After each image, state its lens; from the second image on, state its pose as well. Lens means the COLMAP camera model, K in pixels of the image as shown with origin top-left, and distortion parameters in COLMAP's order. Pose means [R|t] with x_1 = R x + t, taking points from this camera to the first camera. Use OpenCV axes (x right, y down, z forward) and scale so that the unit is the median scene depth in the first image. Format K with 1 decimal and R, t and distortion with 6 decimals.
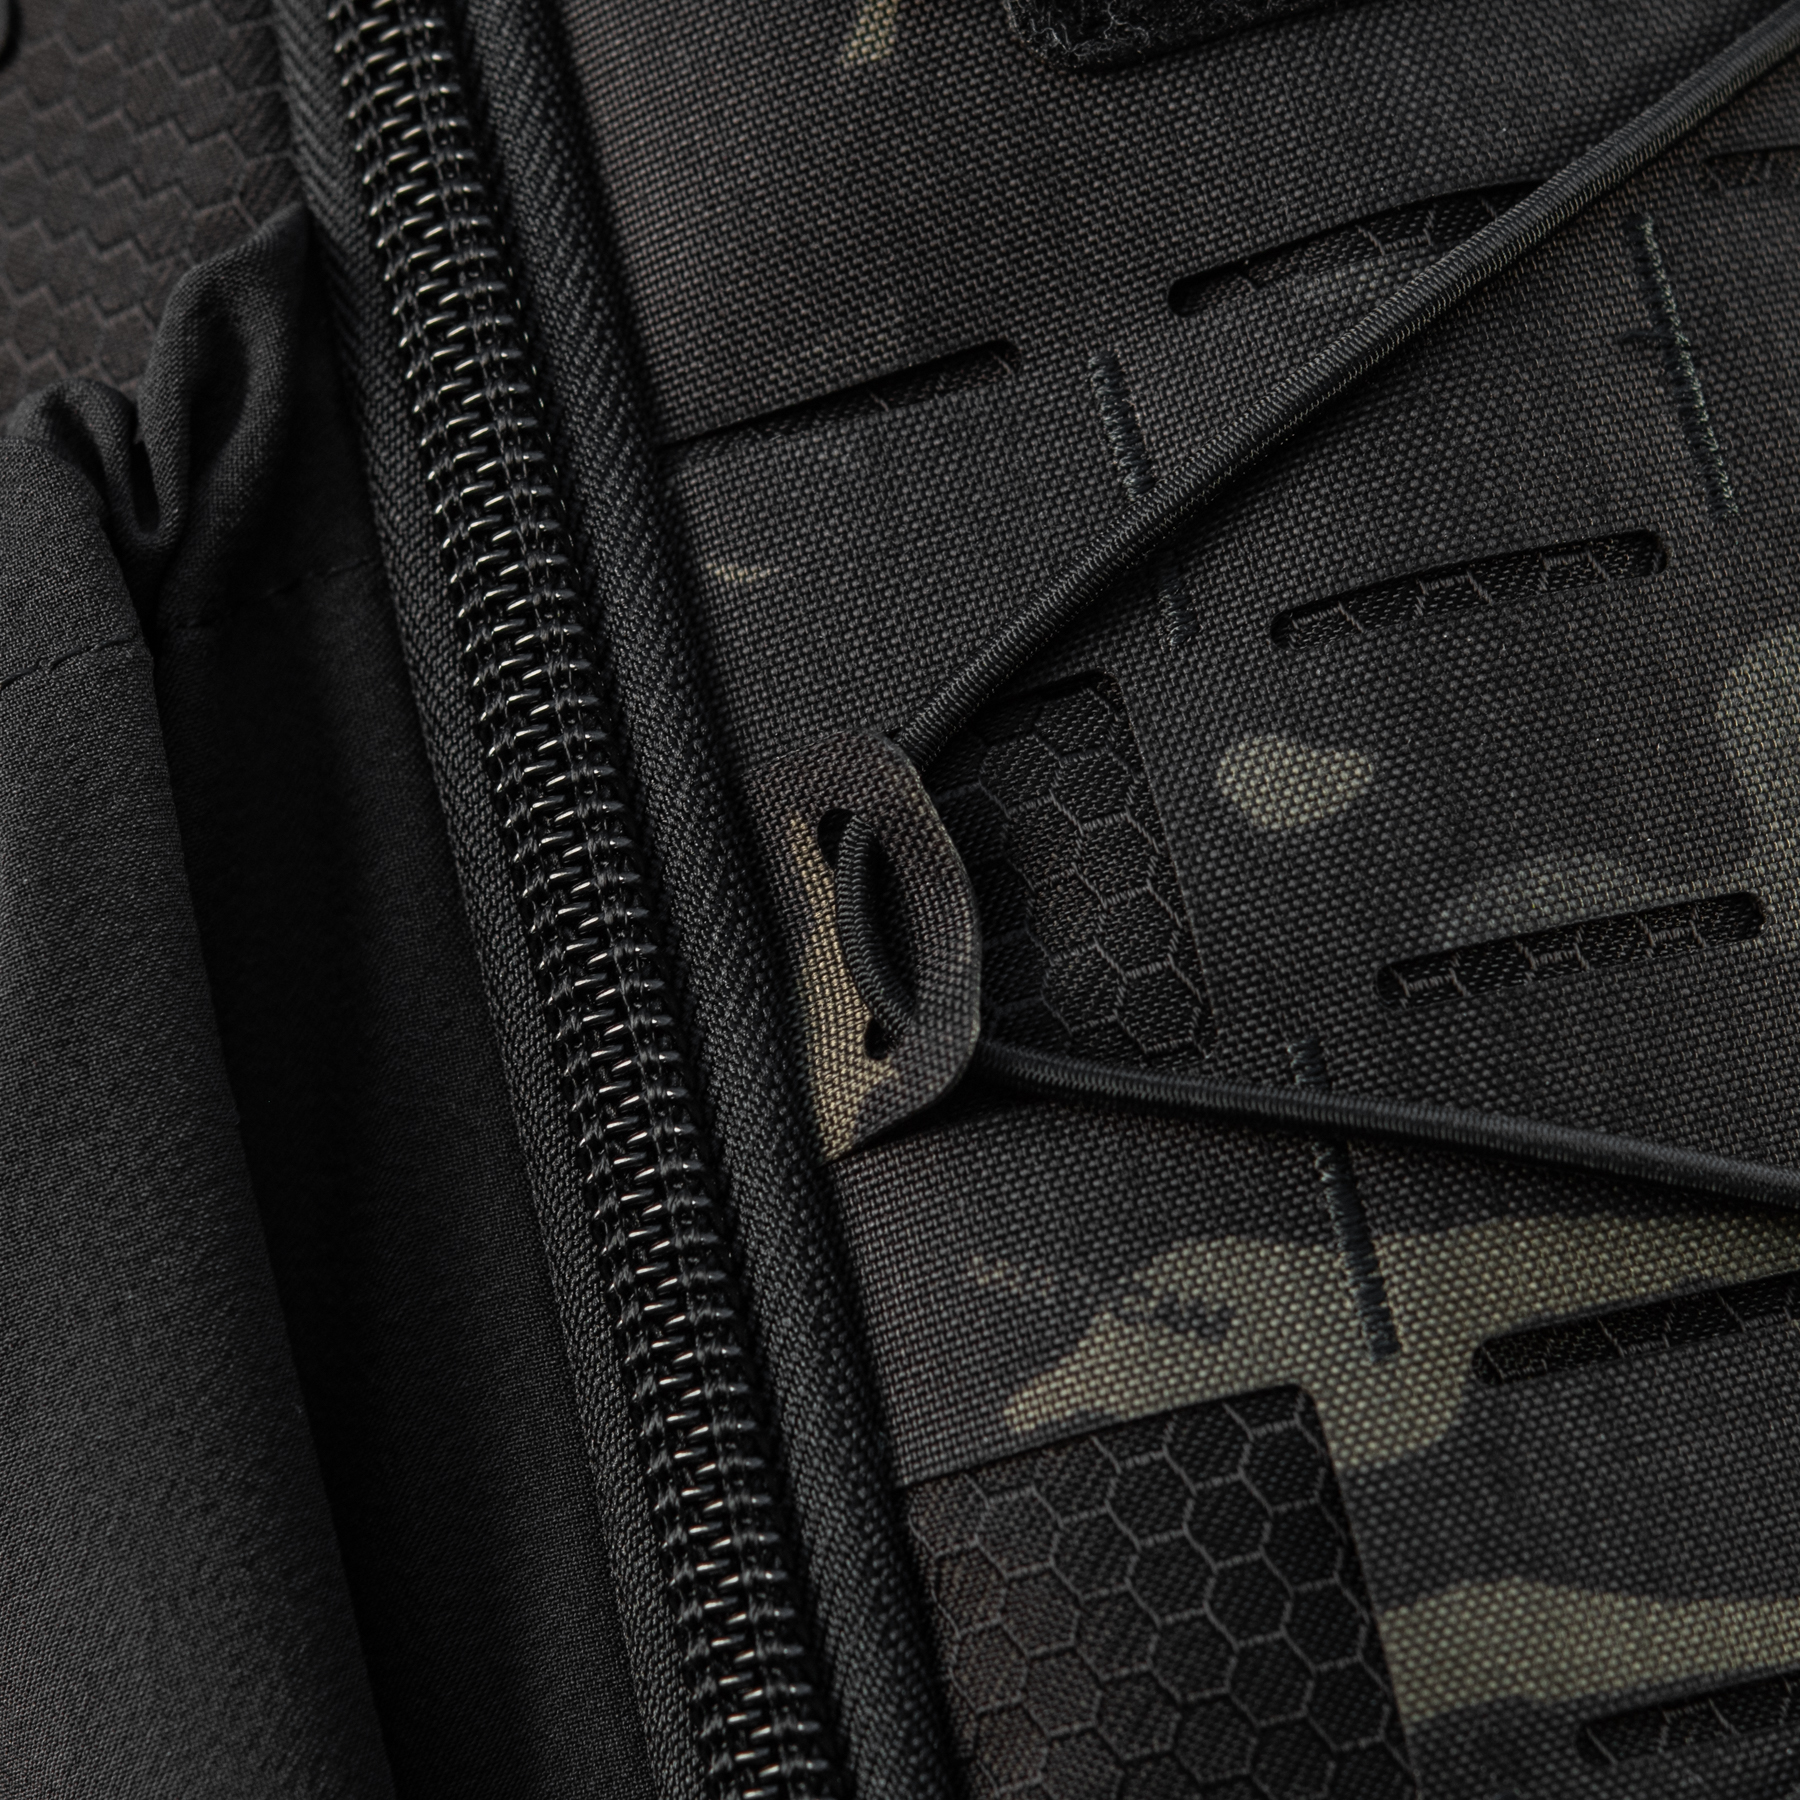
lens RADIAL K [[5163.0, 0, 893.5], [0, 5163.0, 913.6], [0, 0, 1]] dist [0.034389, 0.000000]
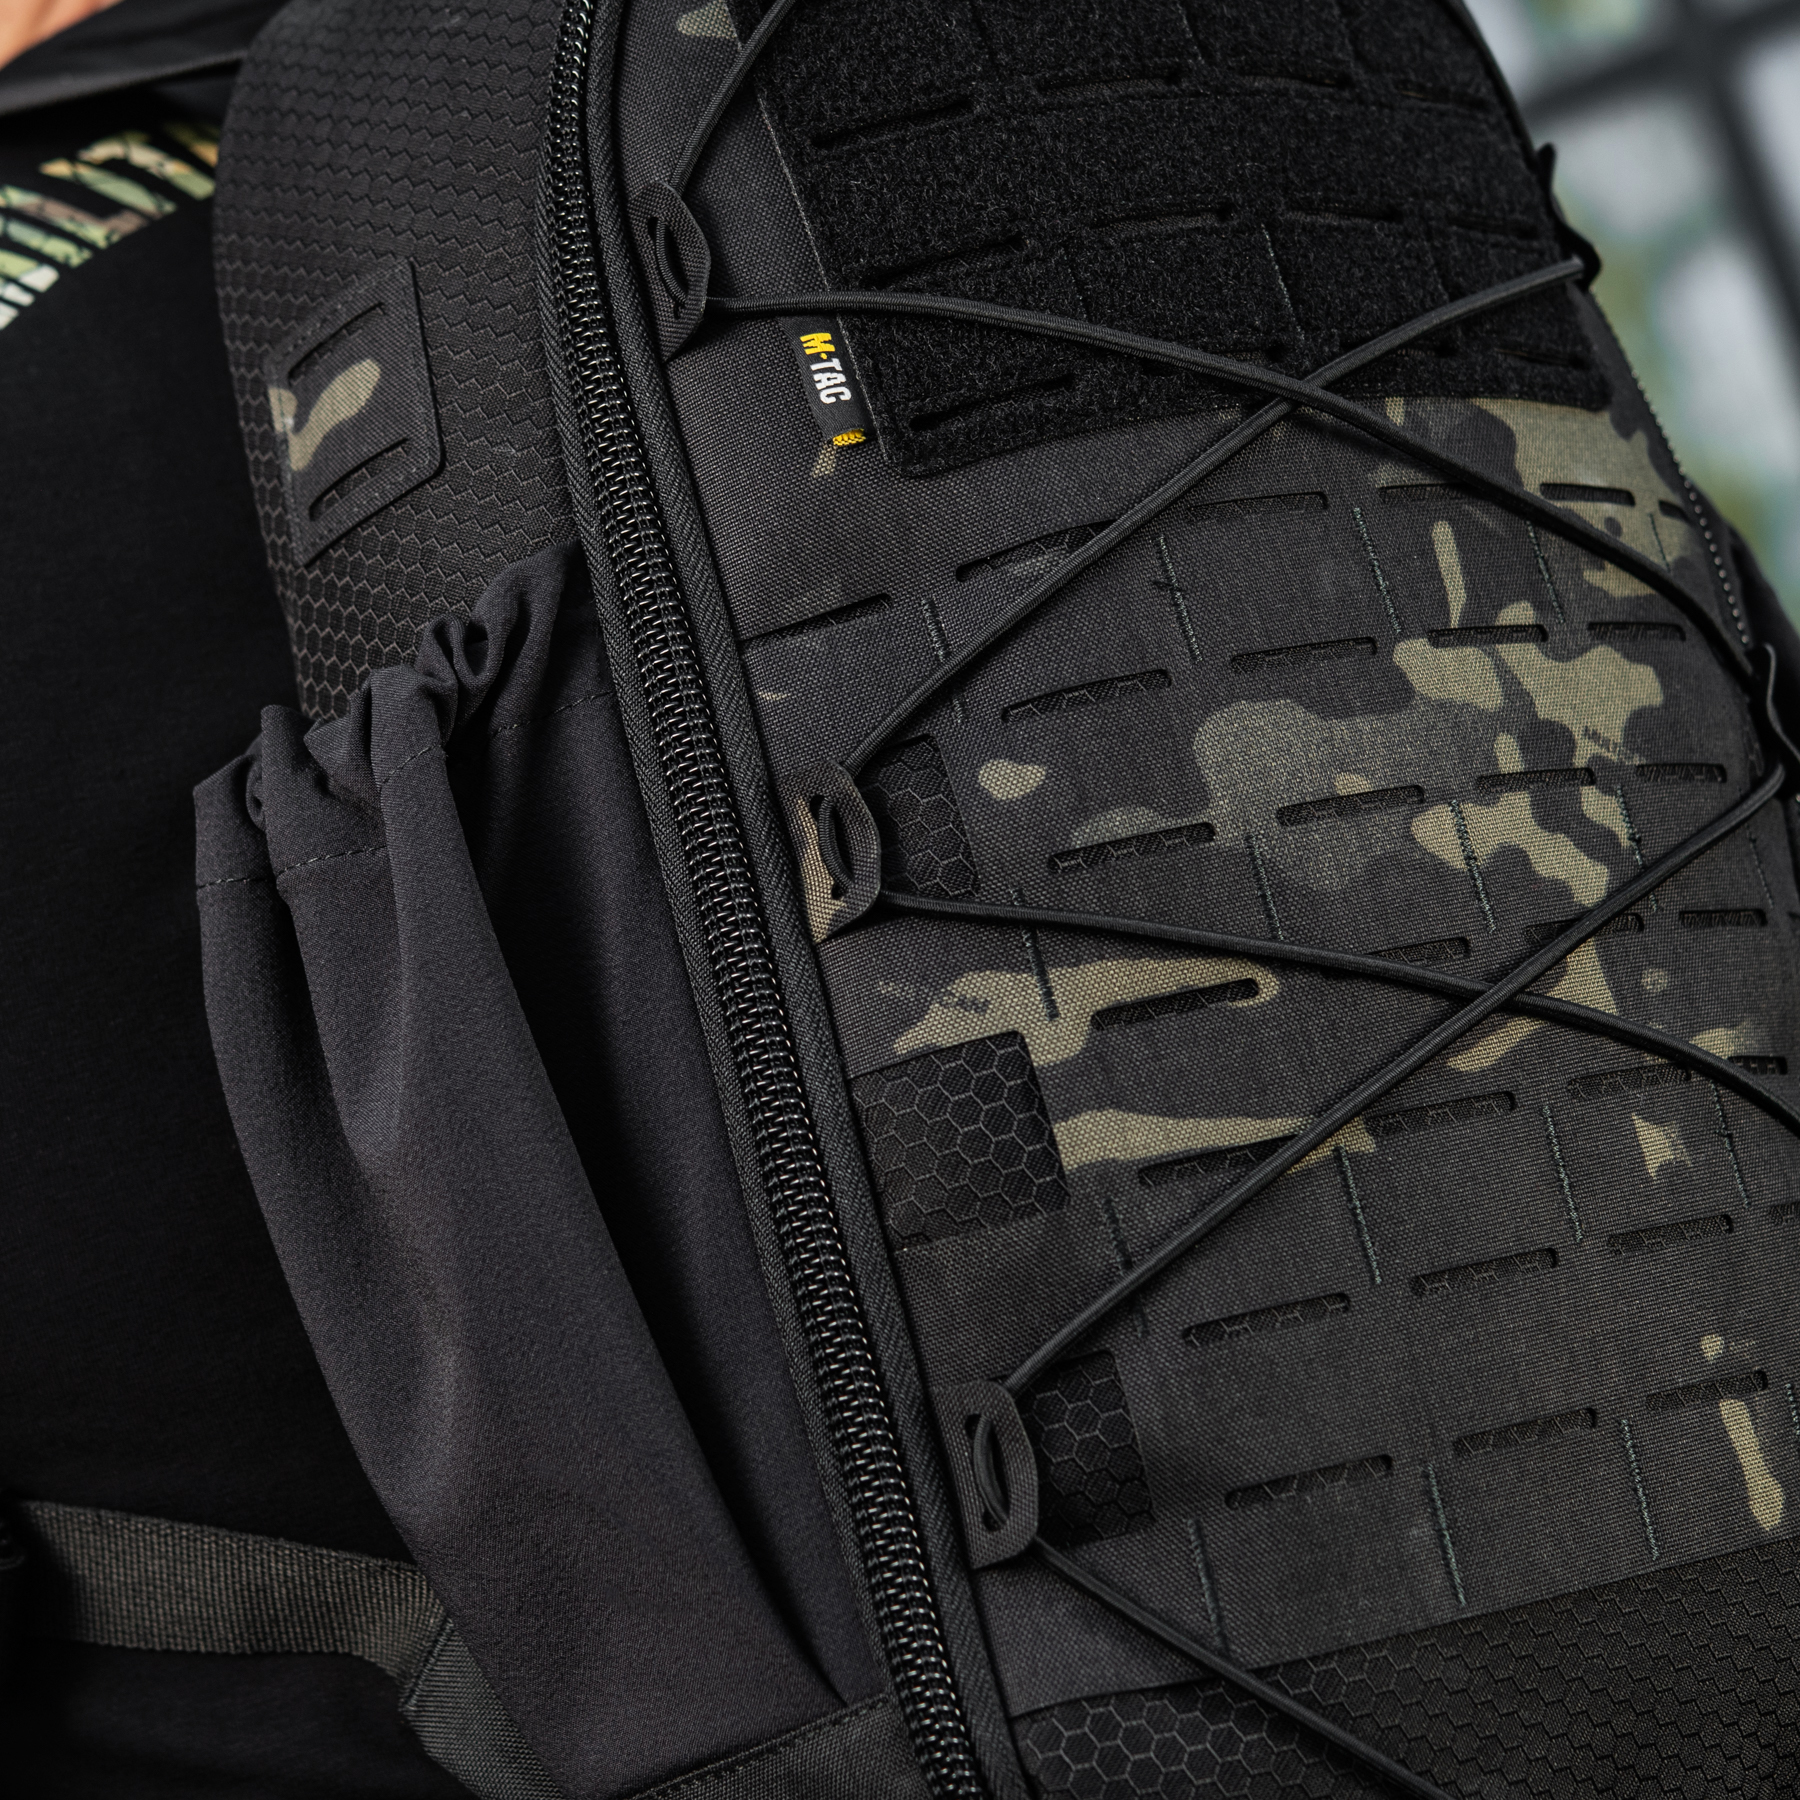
lens RADIAL K [[5163.0, 0, 893.4], [0, 5163.0, 886.3], [0, 0, 1]] dist [0.034389, 0.000000]
pose [[0.999627, -0.019976, 0.018612, -0.020875], [0.020819, 0.998713, -0.046251, 0.130515], [-0.017664, 0.046621, 0.998756, -1.339193]]
